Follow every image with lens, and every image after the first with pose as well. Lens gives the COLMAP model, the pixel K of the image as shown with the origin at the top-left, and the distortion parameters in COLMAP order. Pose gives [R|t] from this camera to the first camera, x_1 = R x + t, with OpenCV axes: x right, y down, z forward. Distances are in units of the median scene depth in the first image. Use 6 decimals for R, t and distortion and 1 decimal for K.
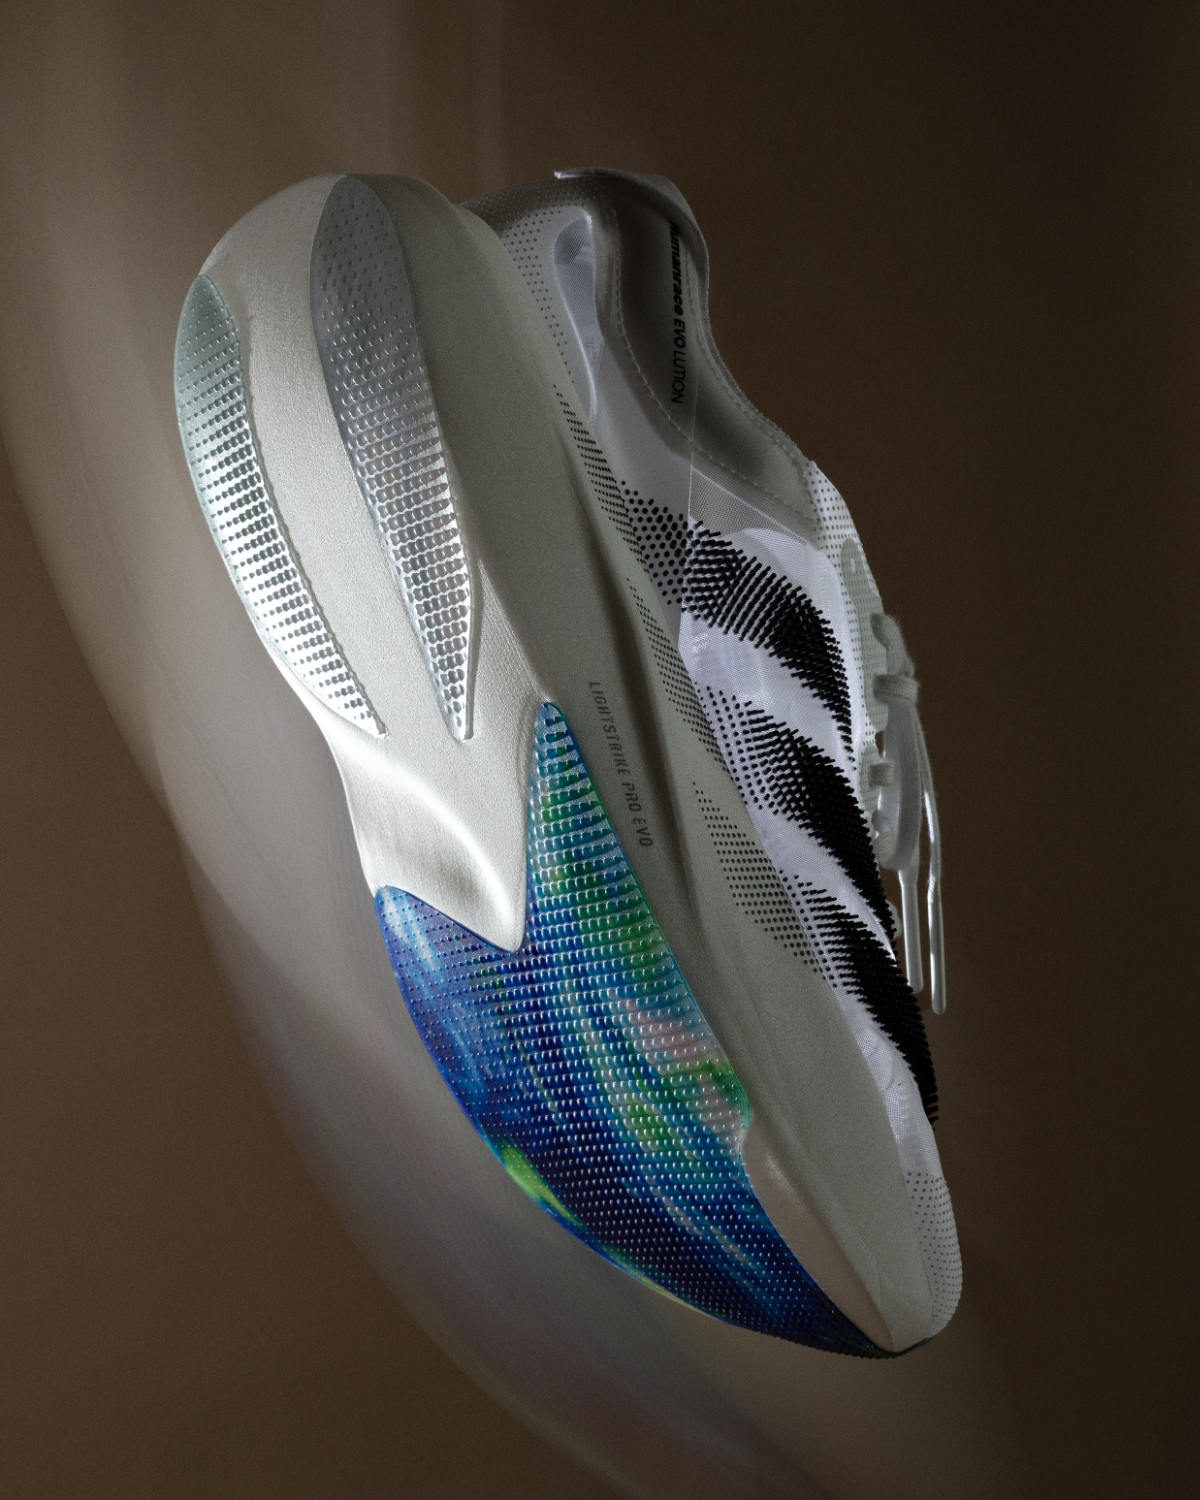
lens RADIAL K [[4067.3, 0, 600.9], [0, 4067.3, 749.5], [0, 0, 1]] dist [0.067051, 0.000000]
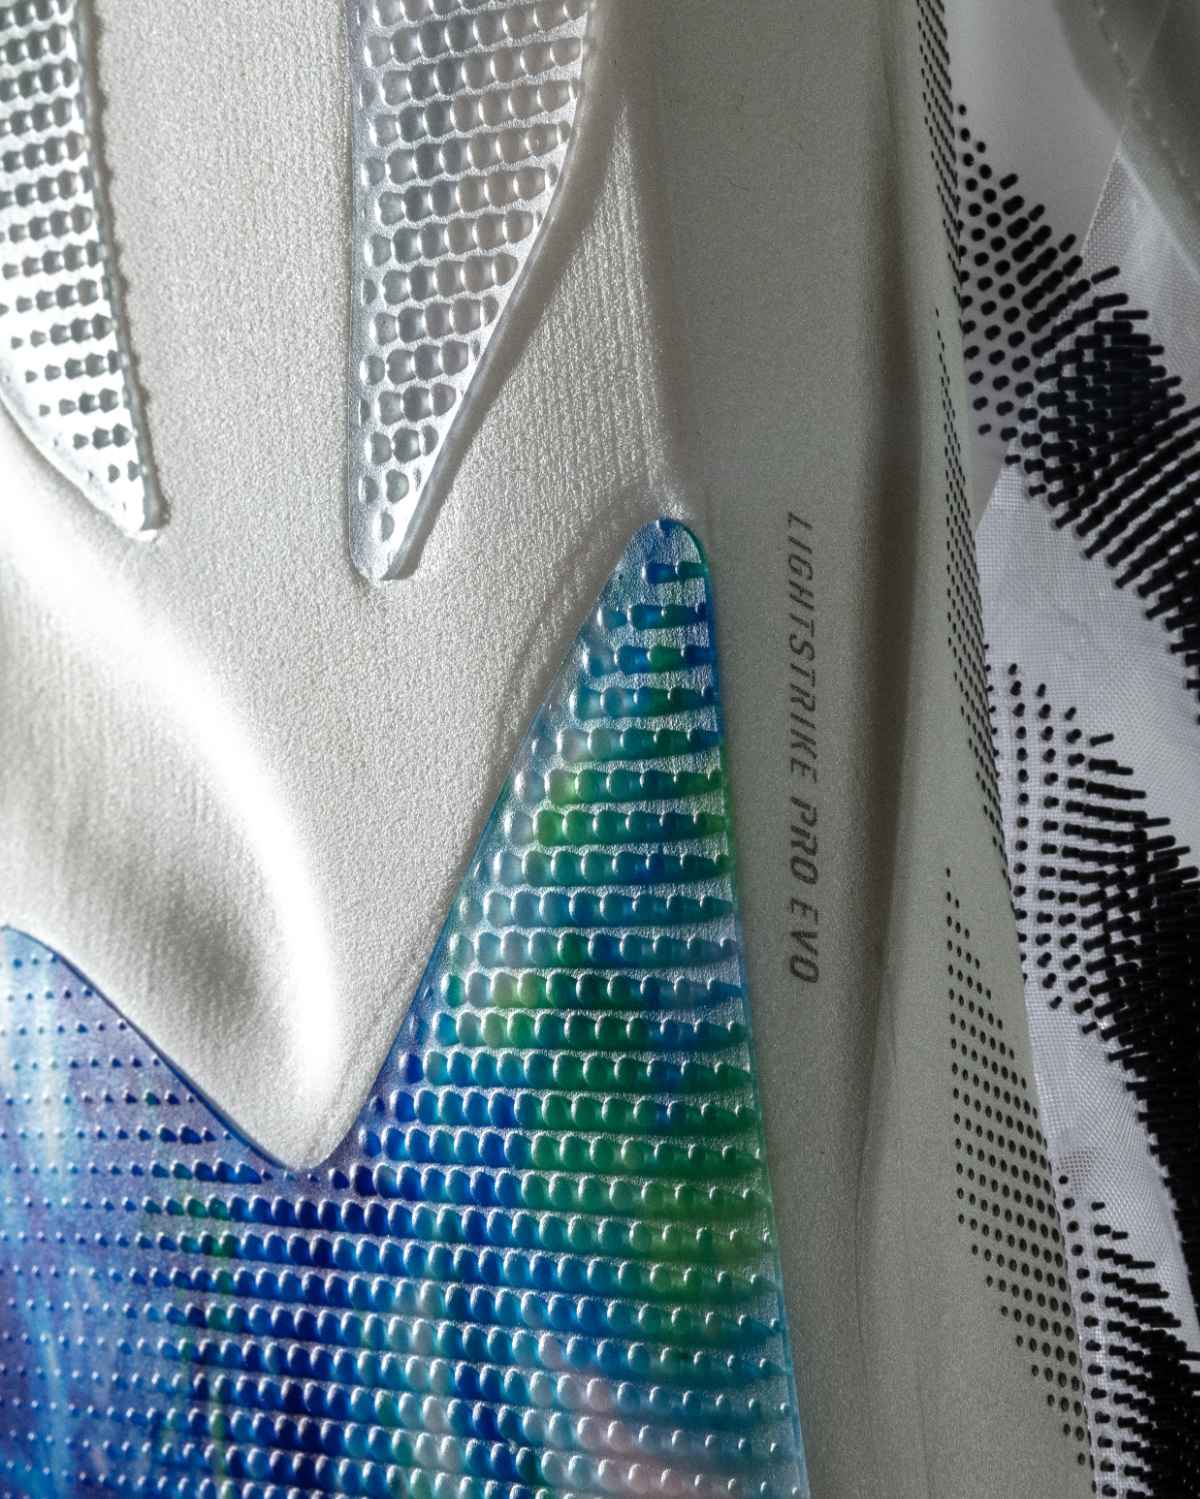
lens RADIAL K [[4064.6, 0, 501.7], [0, 4064.6, 736.9], [0, 0, 1]] dist [0.067051, 0.000000]
pose [[0.938791, 0.326568, 0.109660, -0.059396], [-0.306832, 0.937390, -0.164786, 0.069459], [-0.156608, 0.121052, 0.980214, 0.628285]]
